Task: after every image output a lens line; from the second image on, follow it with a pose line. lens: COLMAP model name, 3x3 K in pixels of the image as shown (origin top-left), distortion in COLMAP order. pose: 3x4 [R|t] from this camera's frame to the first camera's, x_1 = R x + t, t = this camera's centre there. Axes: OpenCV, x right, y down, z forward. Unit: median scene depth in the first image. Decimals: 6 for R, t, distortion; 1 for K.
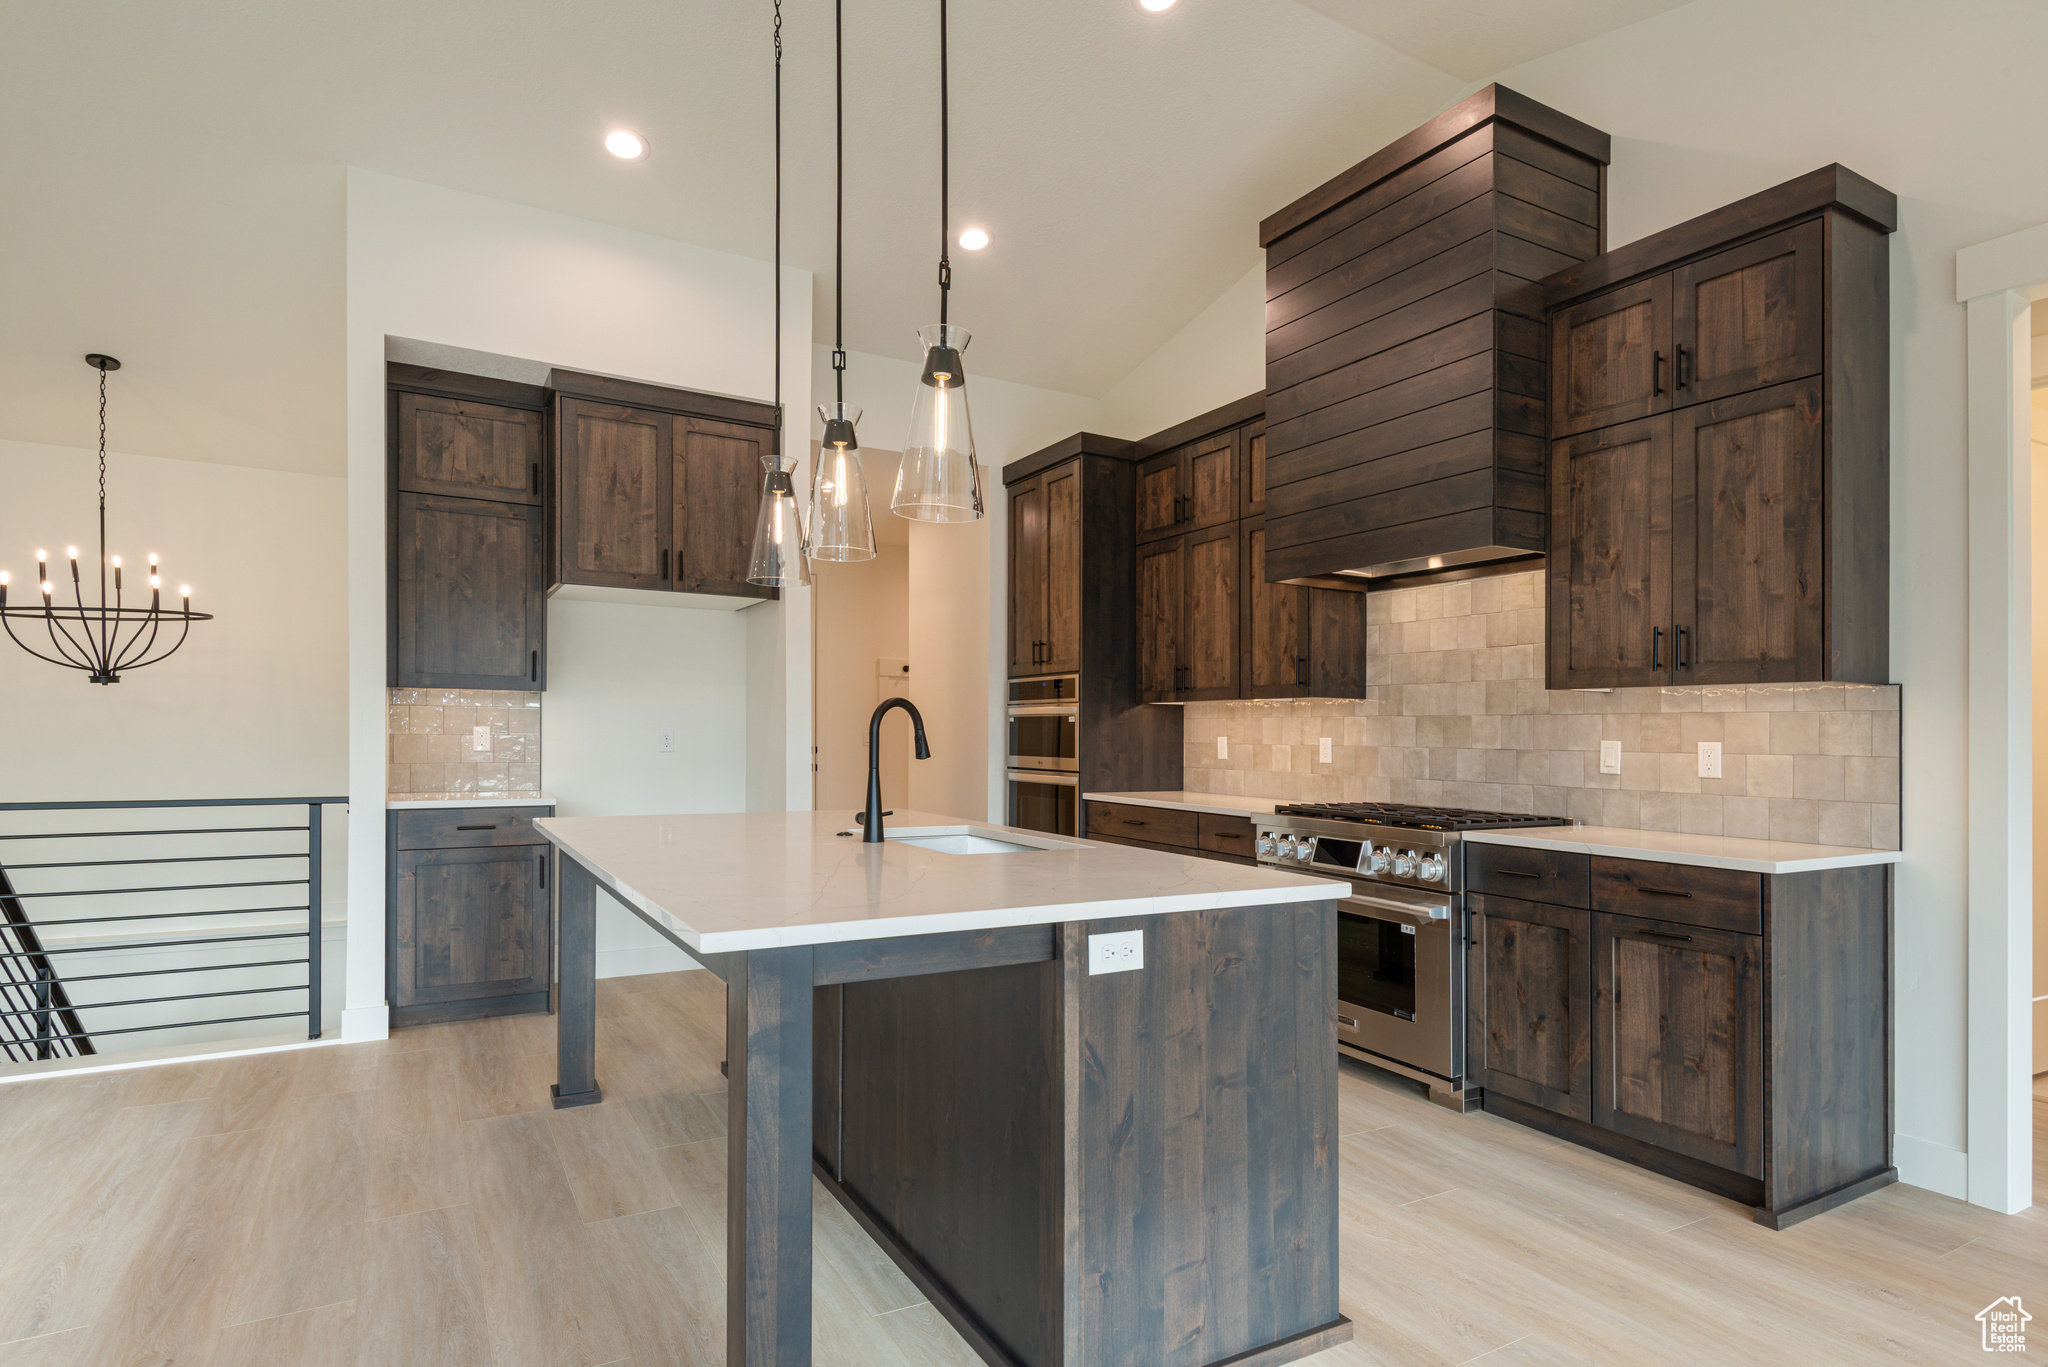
lens RADIAL K [[1057.8, 0, 1015.3], [0, 1057.8, 728.0], [0, 0, 1]] dist [0.009612, -0.006167]
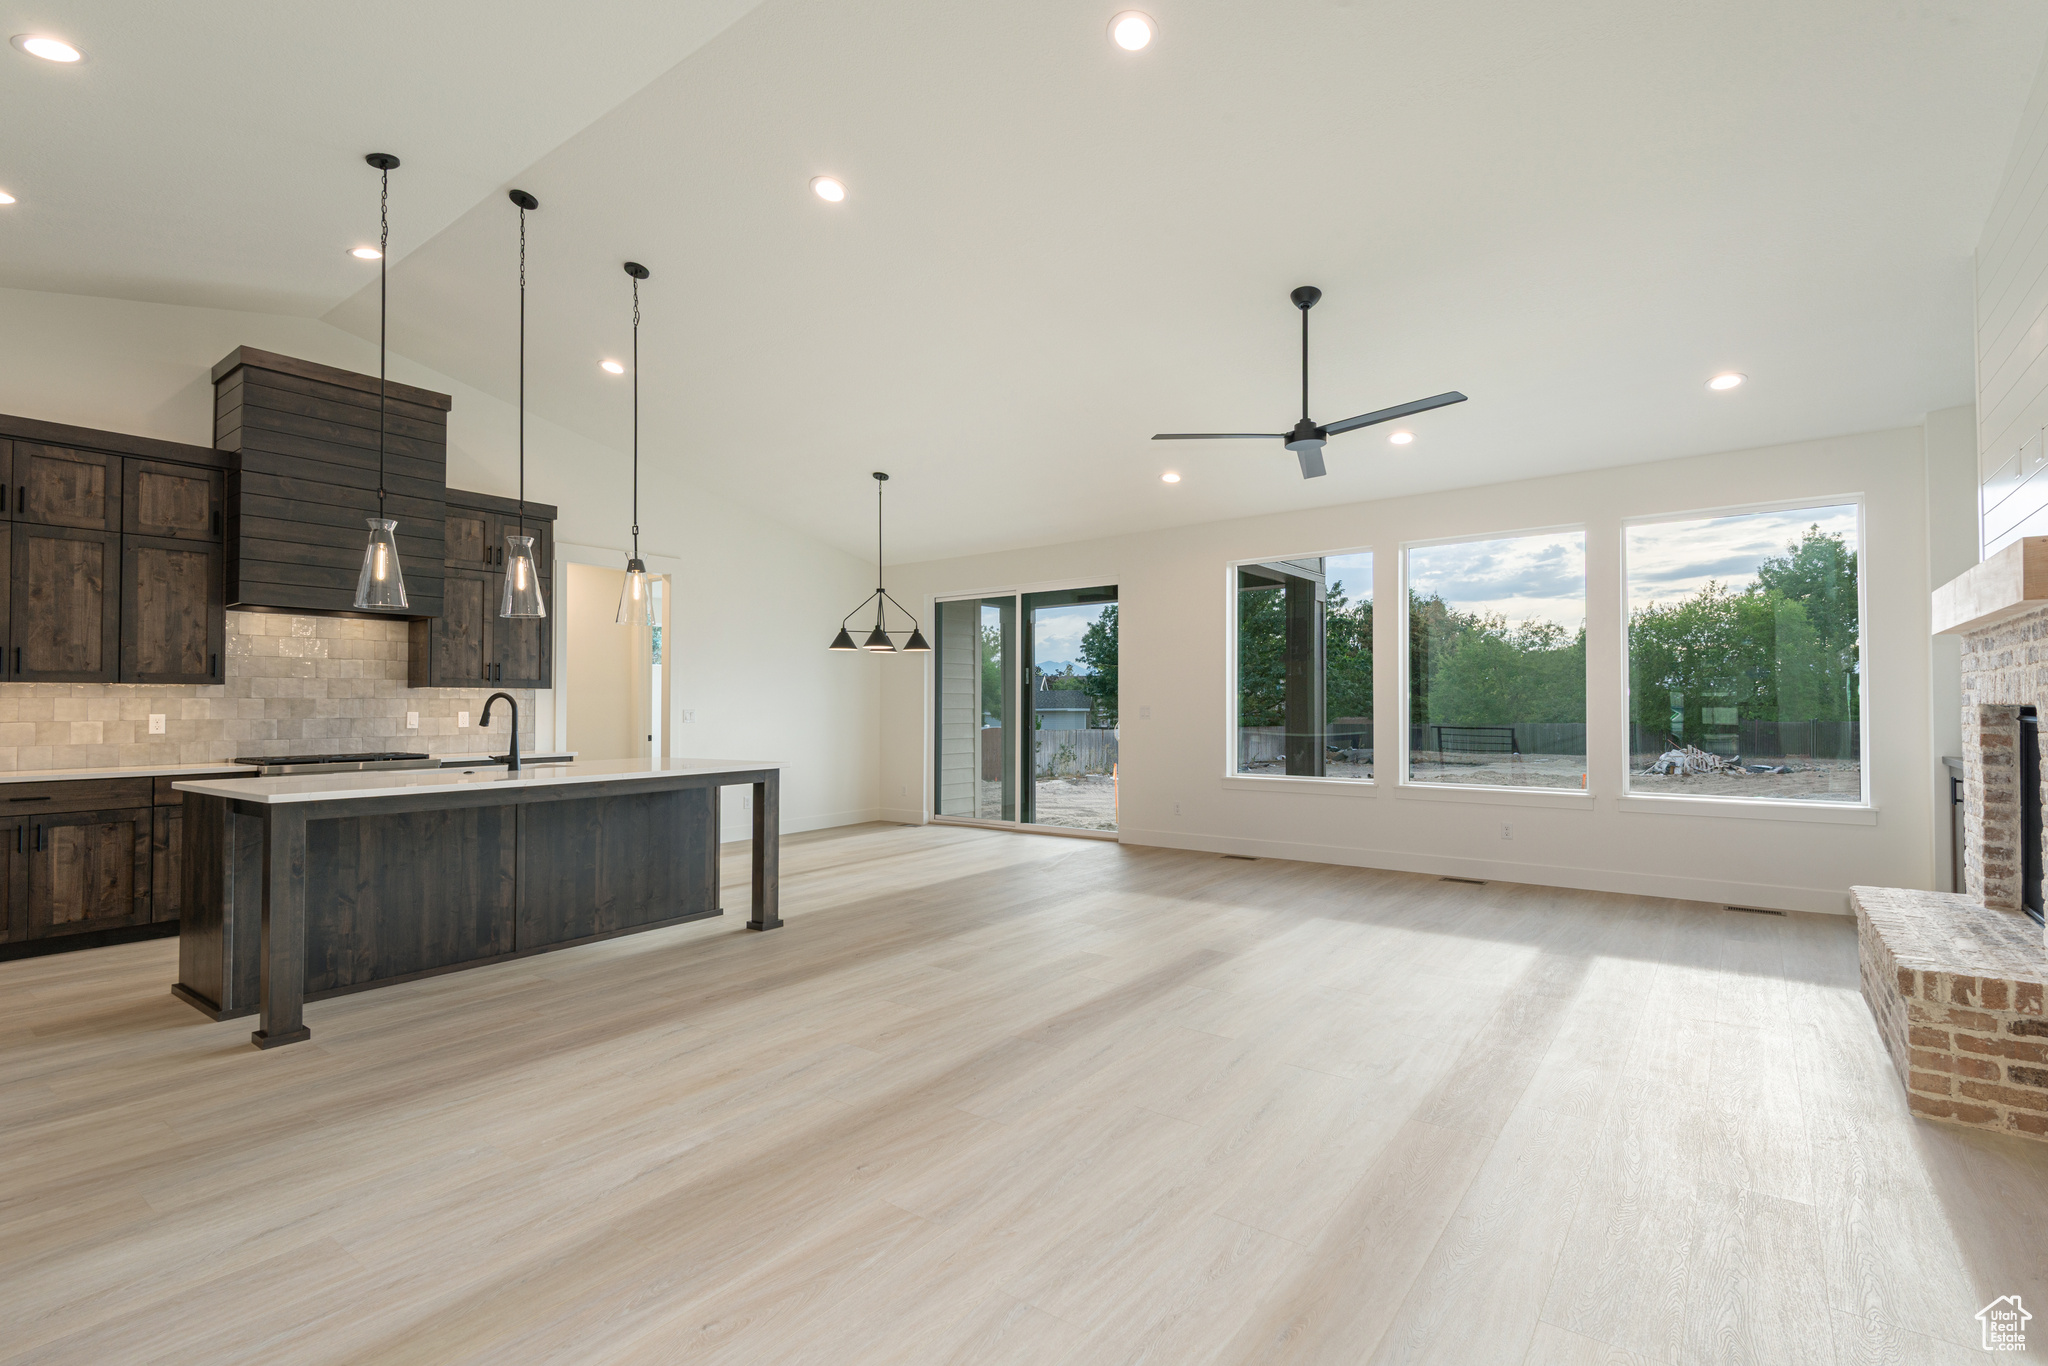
lens RADIAL K [[922.2, 0, 1025.8], [0, 922.2, 685.2], [0, 0, 1]] dist [0.019473, 0.000013]
pose [[-0.382562, 0.014712, 0.923813, -1.404276], [-0.003841, 0.999839, -0.017514, -0.012064], [-0.923922, -0.010249, -0.382444, 0.556915]]
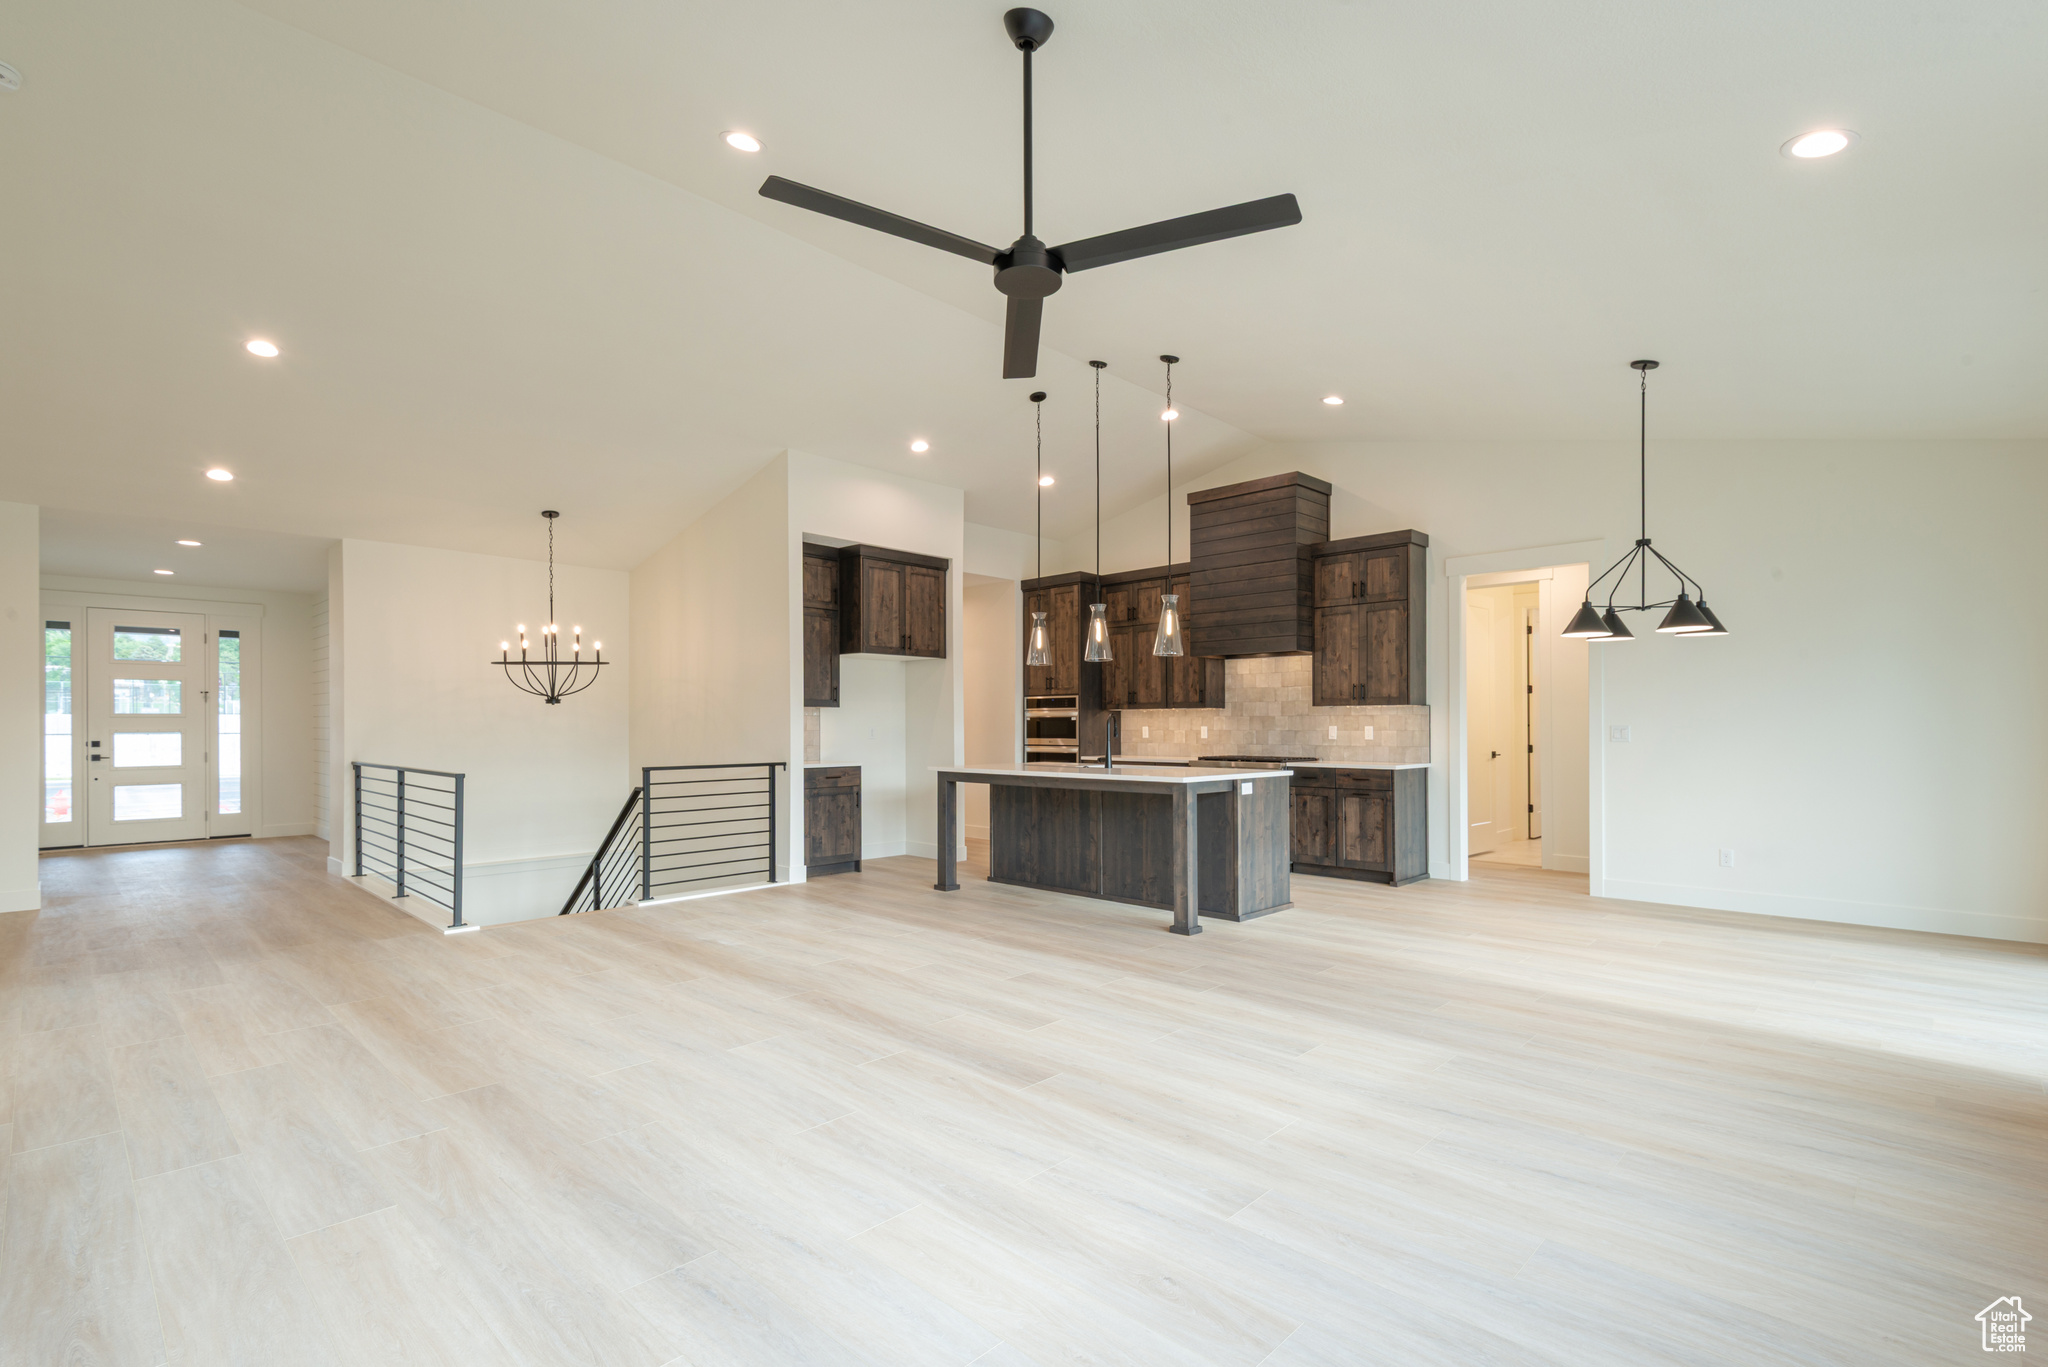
lens RADIAL K [[922.2, 0, 1041.4], [0, 922.2, 731.7], [0, 0, 1]] dist [0.019473, 0.000013]
pose [[0.954502, -0.014600, 0.297847, -0.690973], [0.010302, 0.999819, 0.015993, -0.015929], [-0.298027, -0.012197, 0.954480, -0.813284]]
